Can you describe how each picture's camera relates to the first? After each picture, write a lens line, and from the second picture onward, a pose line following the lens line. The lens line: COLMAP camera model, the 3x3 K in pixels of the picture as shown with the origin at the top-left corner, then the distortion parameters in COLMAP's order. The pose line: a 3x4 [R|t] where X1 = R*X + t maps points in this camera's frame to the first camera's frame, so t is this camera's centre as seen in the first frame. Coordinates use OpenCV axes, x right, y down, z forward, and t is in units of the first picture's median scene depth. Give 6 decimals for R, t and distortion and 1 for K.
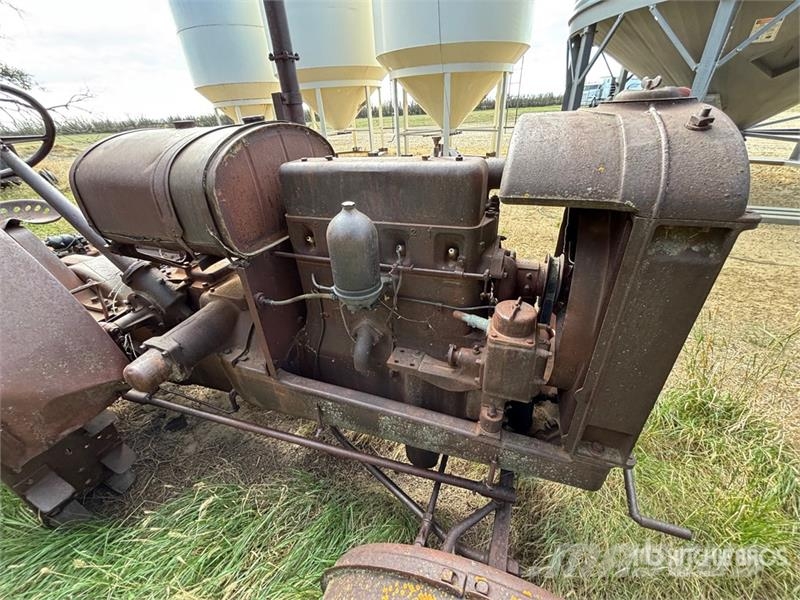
lens RADIAL K [[320.1, 0, 401.2], [0, 320.1, 291.7], [0, 0, 1]] dist [-0.002958, -0.000167]
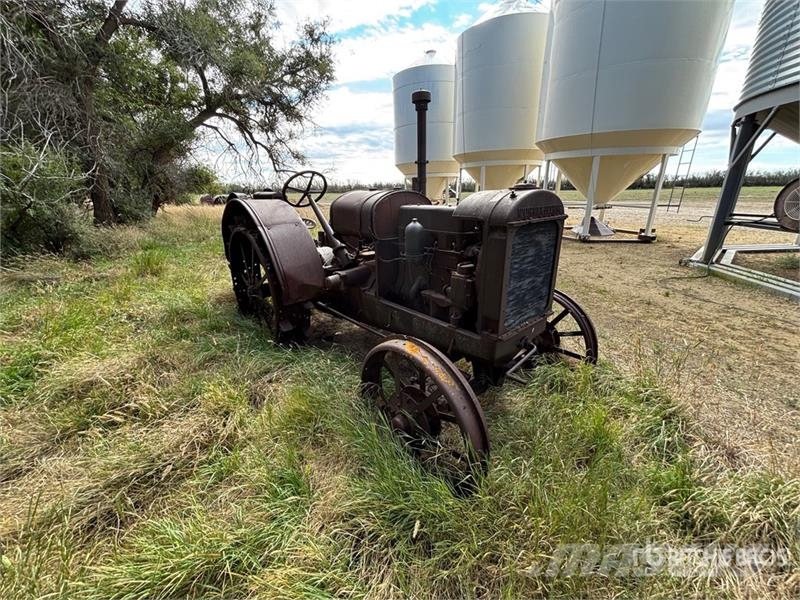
lens RADIAL K [[324.5, 0, 402.9], [0, 324.5, 299.1], [0, 0, 1]] dist [-0.000539, 0.000559]
pose [[0.883414, 0.187837, -0.429298, 0.616032], [-0.257508, 0.960011, -0.109856, 0.411136], [0.391496, 0.207596, 0.896457, -0.795206]]
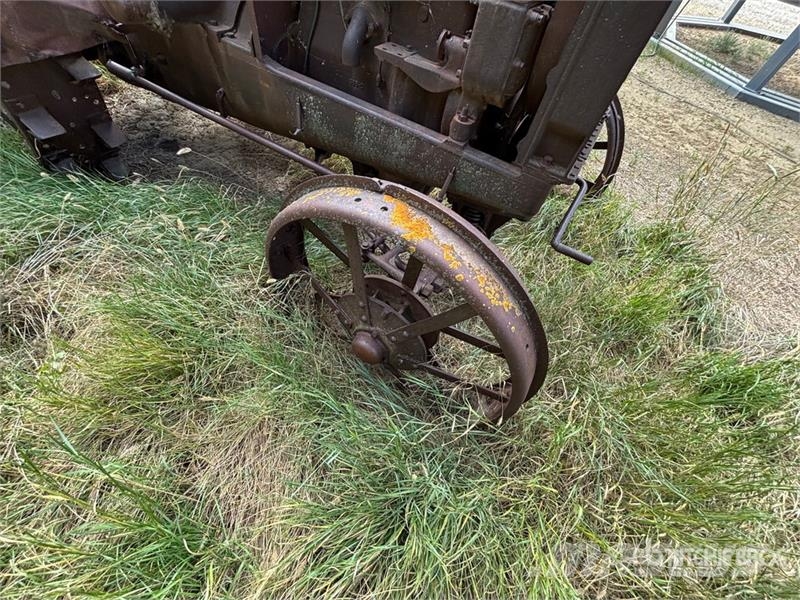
lens RADIAL K [[325.2, 0, 402.9], [0, 325.2, 297.7], [0, 0, 1]] dist [0.000247, 0.000389]
pose [[0.963872, 0.264645, 0.030221, 0.149587], [-0.255690, 0.887471, 0.383429, 0.363357], [0.074652, -0.377304, 0.923076, -0.110944]]
